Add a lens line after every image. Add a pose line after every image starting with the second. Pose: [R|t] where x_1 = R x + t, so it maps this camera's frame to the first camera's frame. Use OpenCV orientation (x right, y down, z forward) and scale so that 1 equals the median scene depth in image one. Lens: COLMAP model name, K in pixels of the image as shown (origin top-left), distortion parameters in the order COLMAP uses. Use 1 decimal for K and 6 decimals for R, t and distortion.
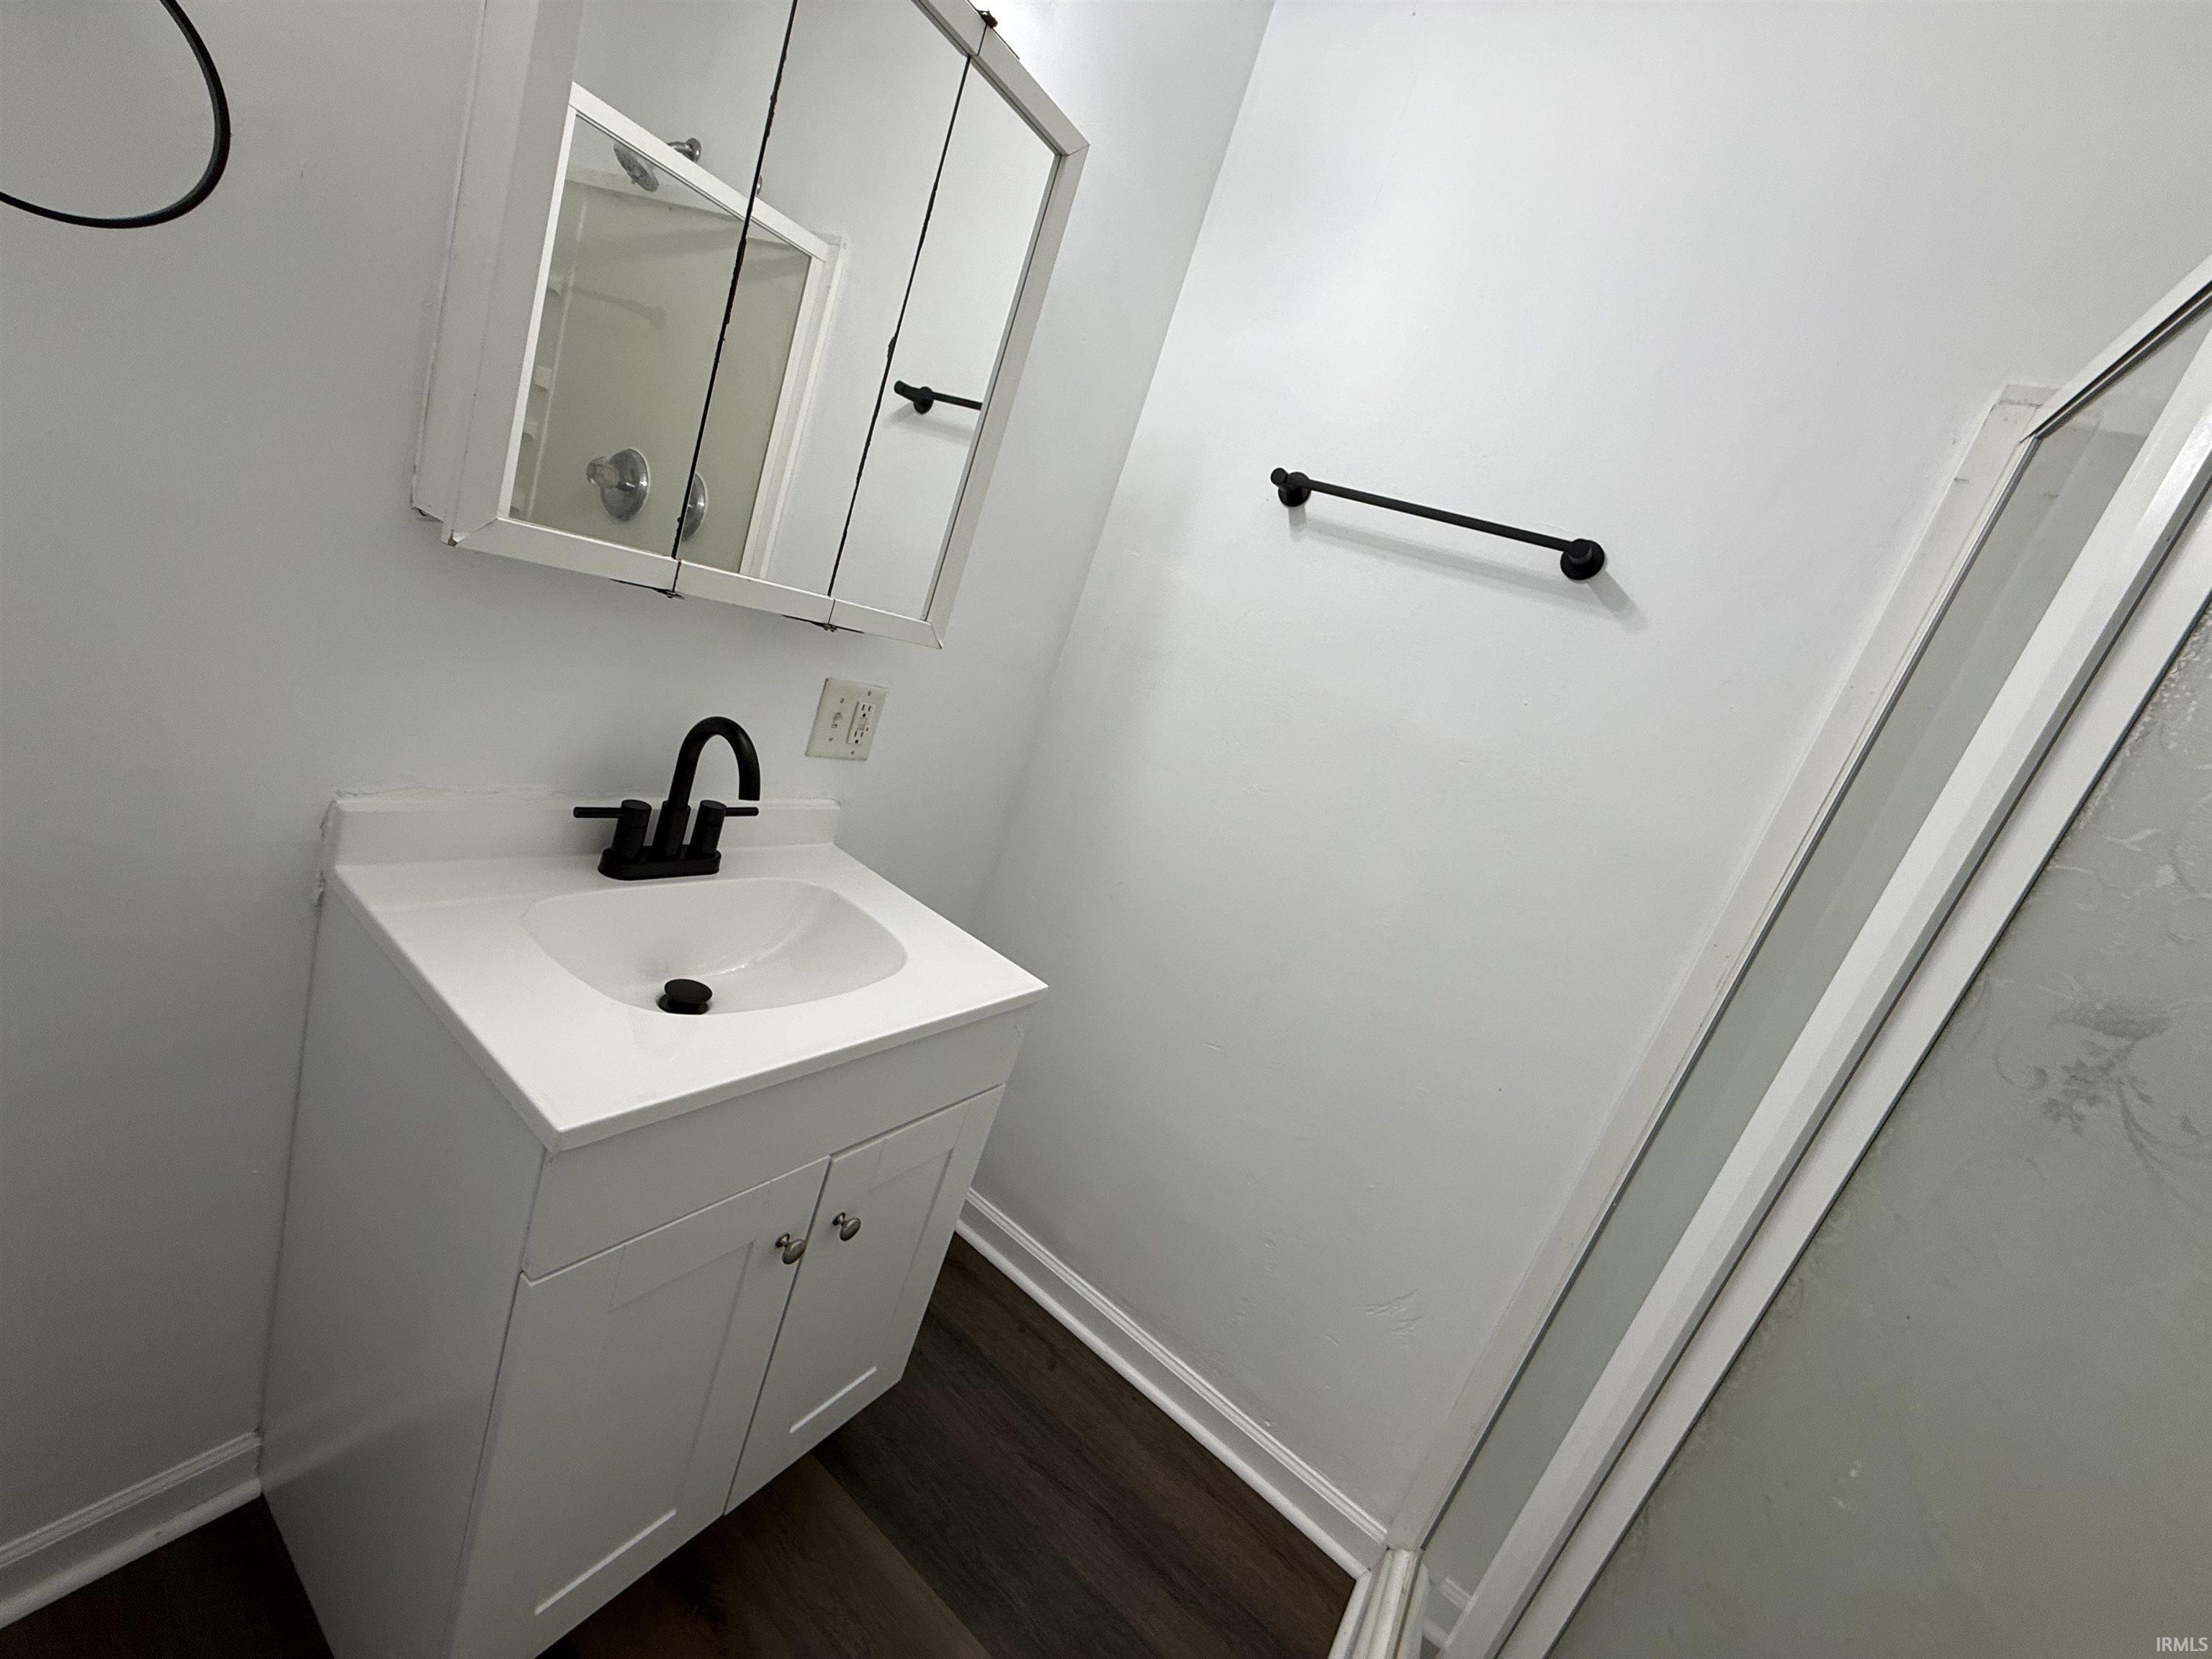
lens RADIAL K [[891.7, 0, 1093.9], [0, 891.7, 820.9], [0, 0, 1]] dist [-0.003368, -0.000648]
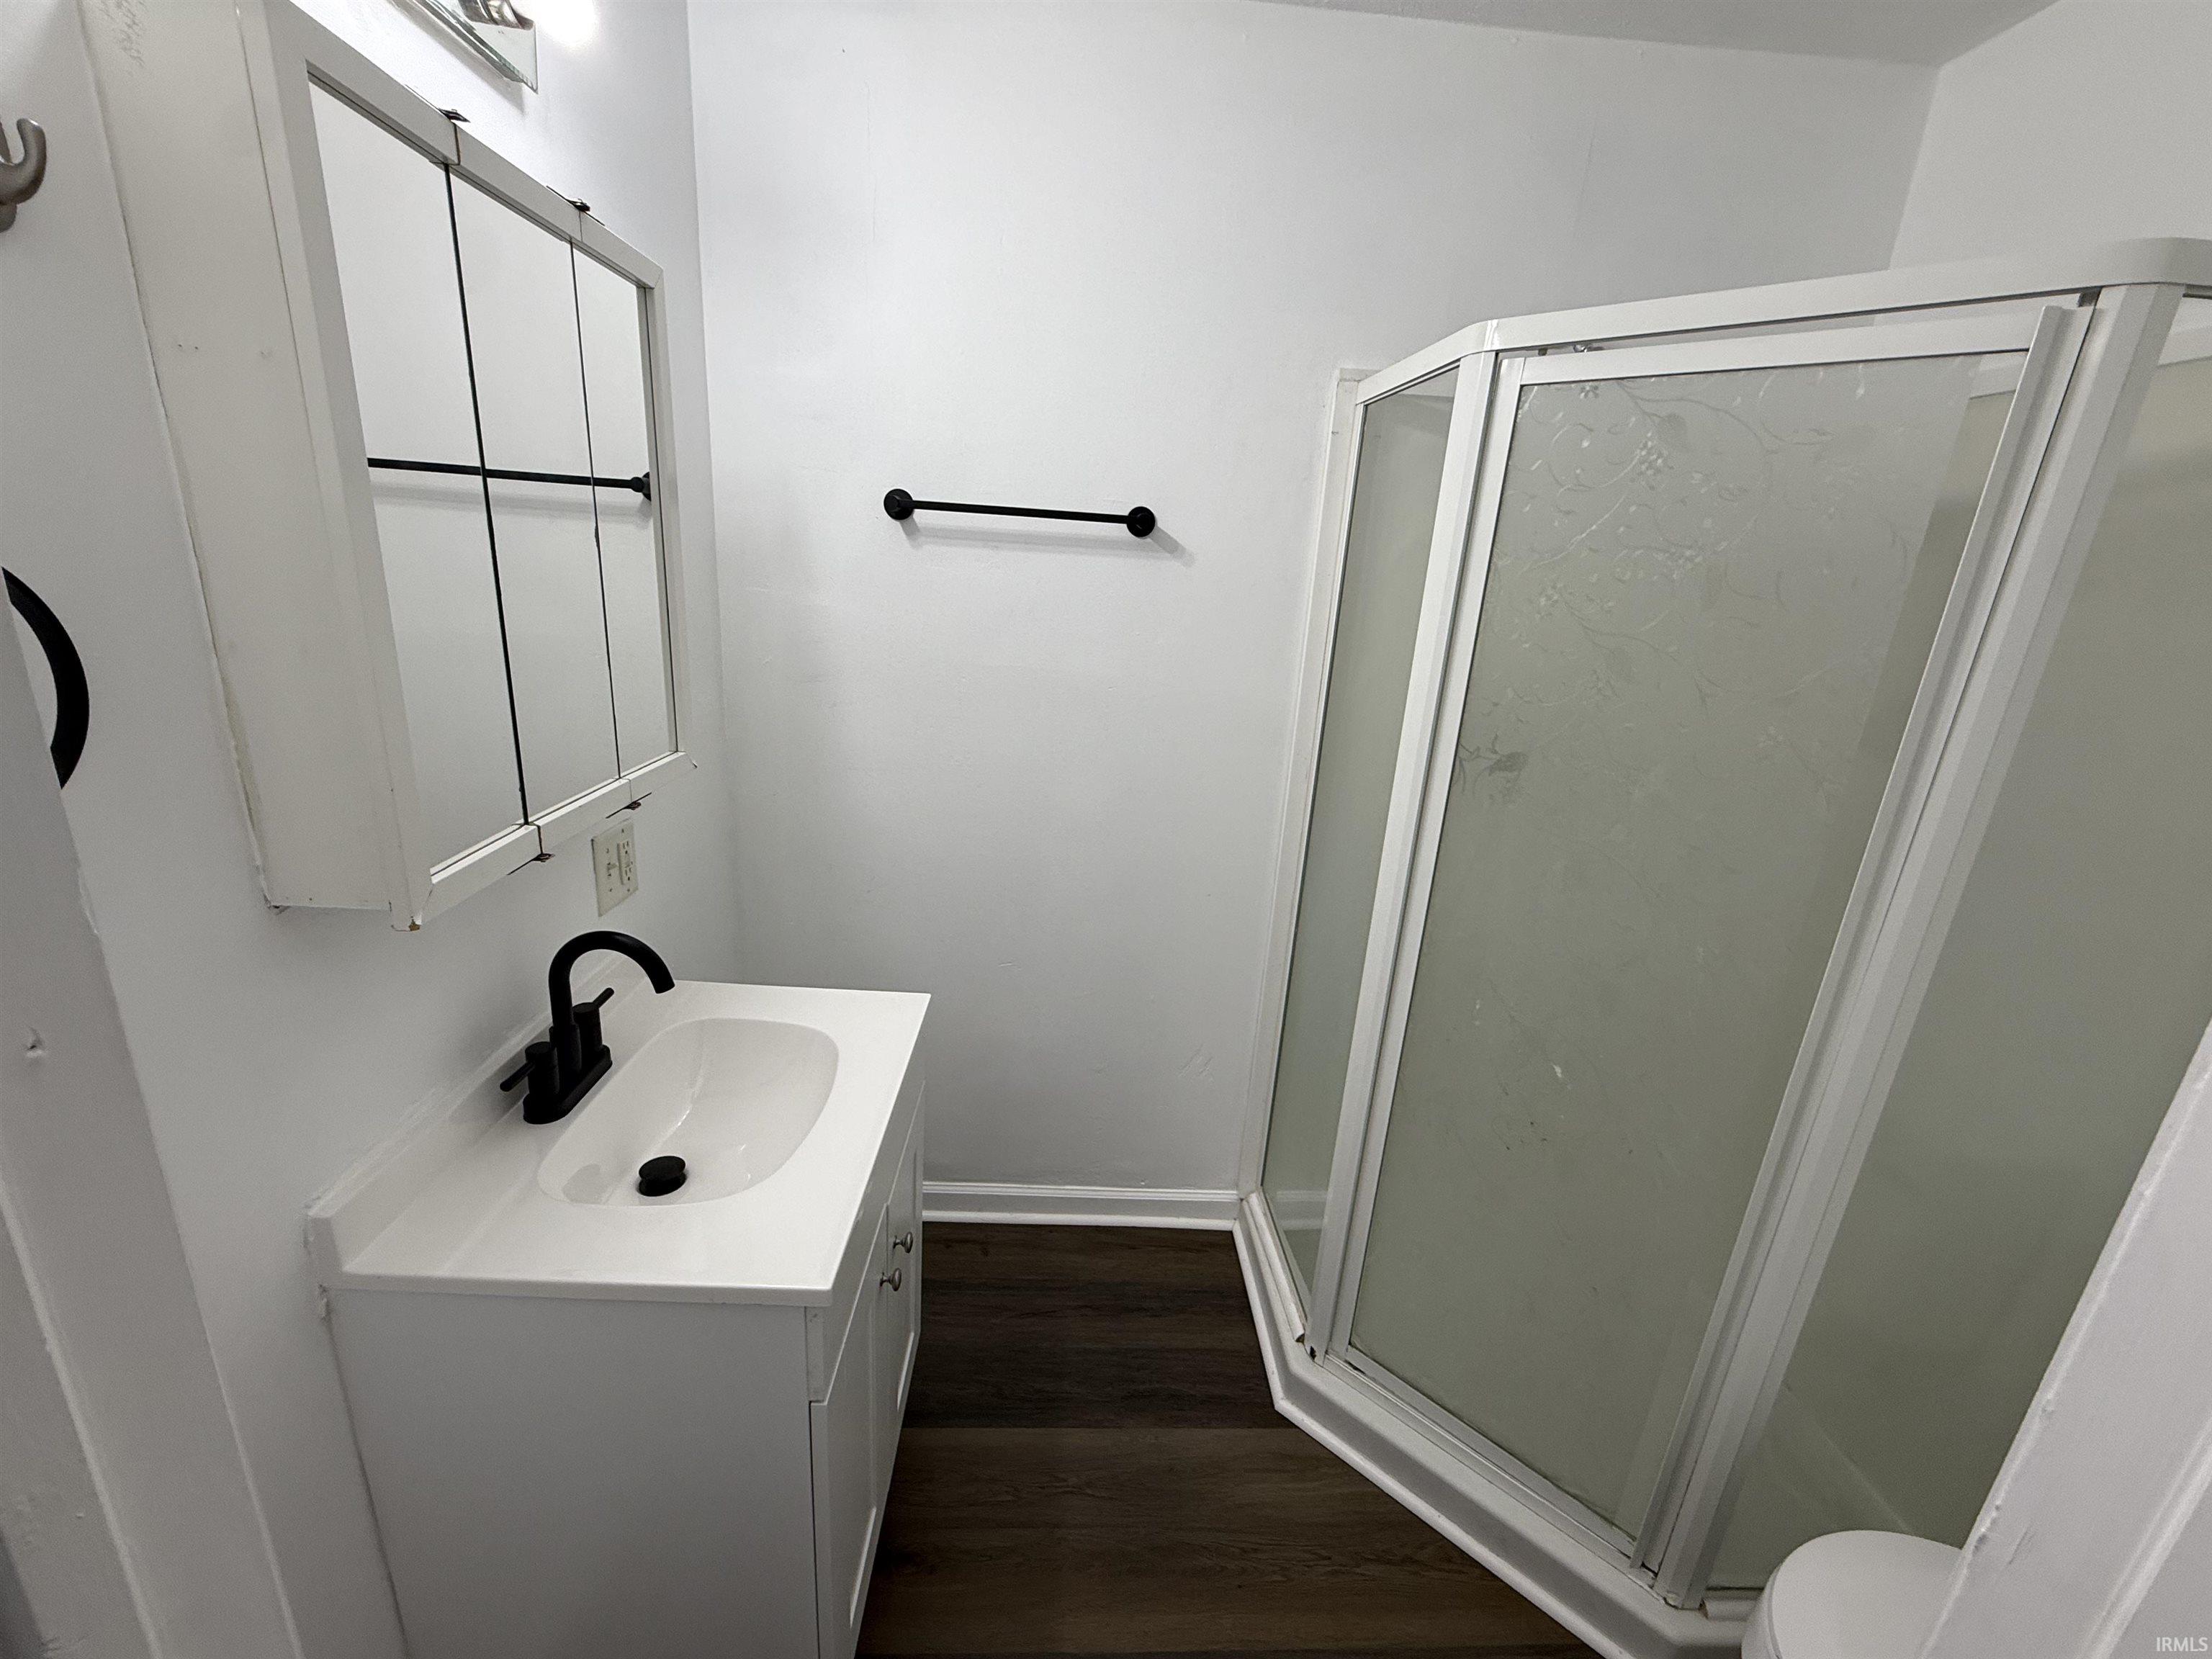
lens RADIAL K [[891.7, 0, 1121.2], [0, 891.7, 827.7], [0, 0, 1]] dist [-0.003368, -0.000648]
pose [[0.782762, -0.419490, 0.459686, -0.289390], [0.334528, 0.906498, 0.257592, -0.230320], [-0.524761, -0.047855, 0.849903, -0.154575]]
